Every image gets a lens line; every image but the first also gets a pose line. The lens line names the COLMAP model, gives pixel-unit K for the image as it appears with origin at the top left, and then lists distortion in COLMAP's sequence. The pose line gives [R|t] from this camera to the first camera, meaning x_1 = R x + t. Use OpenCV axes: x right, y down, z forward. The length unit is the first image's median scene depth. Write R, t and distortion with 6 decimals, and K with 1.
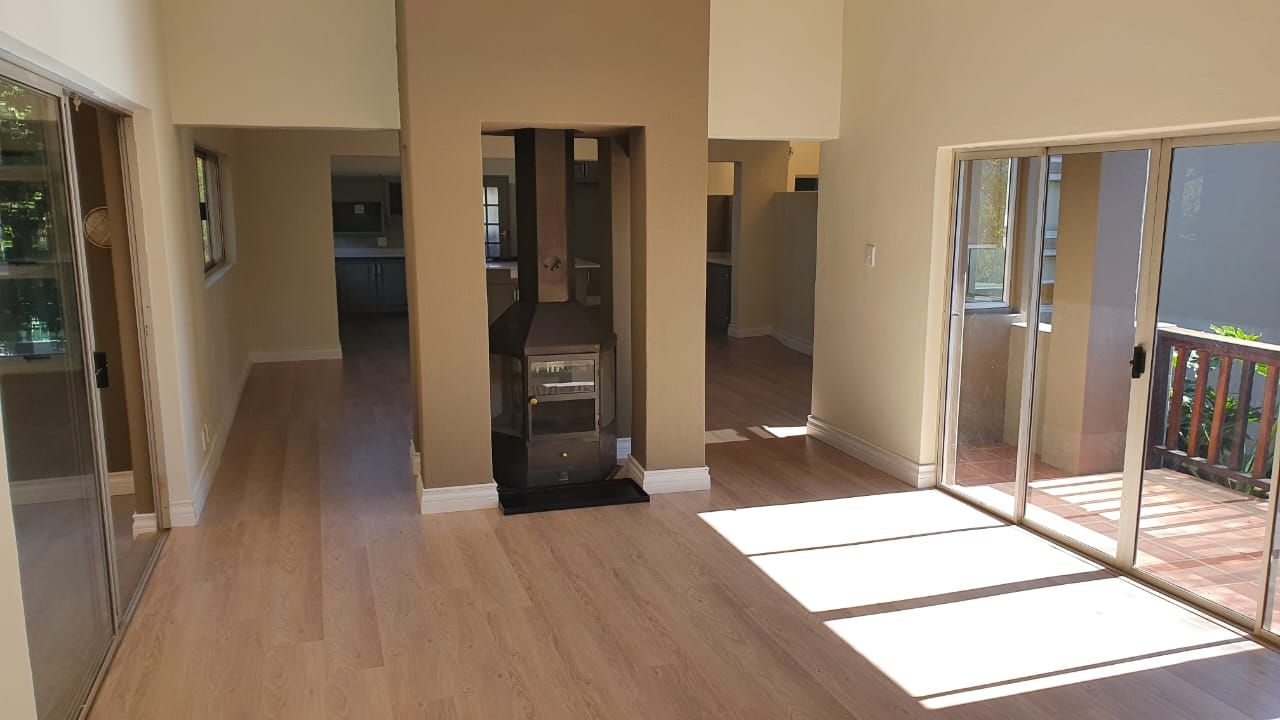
lens RADIAL K [[997.4, 0, 640.0], [0, 997.4, 360.0], [0, 0, 1]] dist [0.166214, -0.328057]
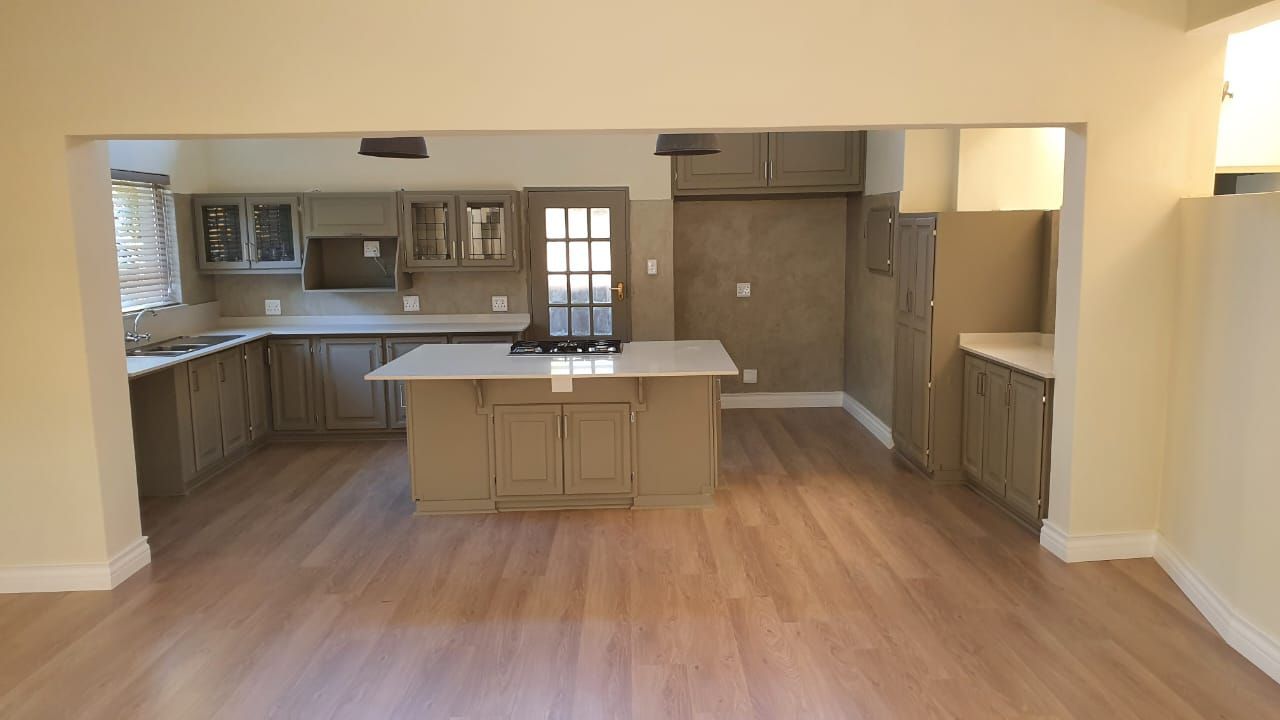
lens RADIAL K [[997.4, 0, 640.0], [0, 997.4, 360.0], [0, 0, 1]] dist [0.166214, -0.328057]
pose [[0.957331, 0.024198, -0.287978, 0.042852], [-0.033380, 0.999077, -0.027017, -0.074046], [0.287058, 0.035477, 0.957256, 0.483737]]
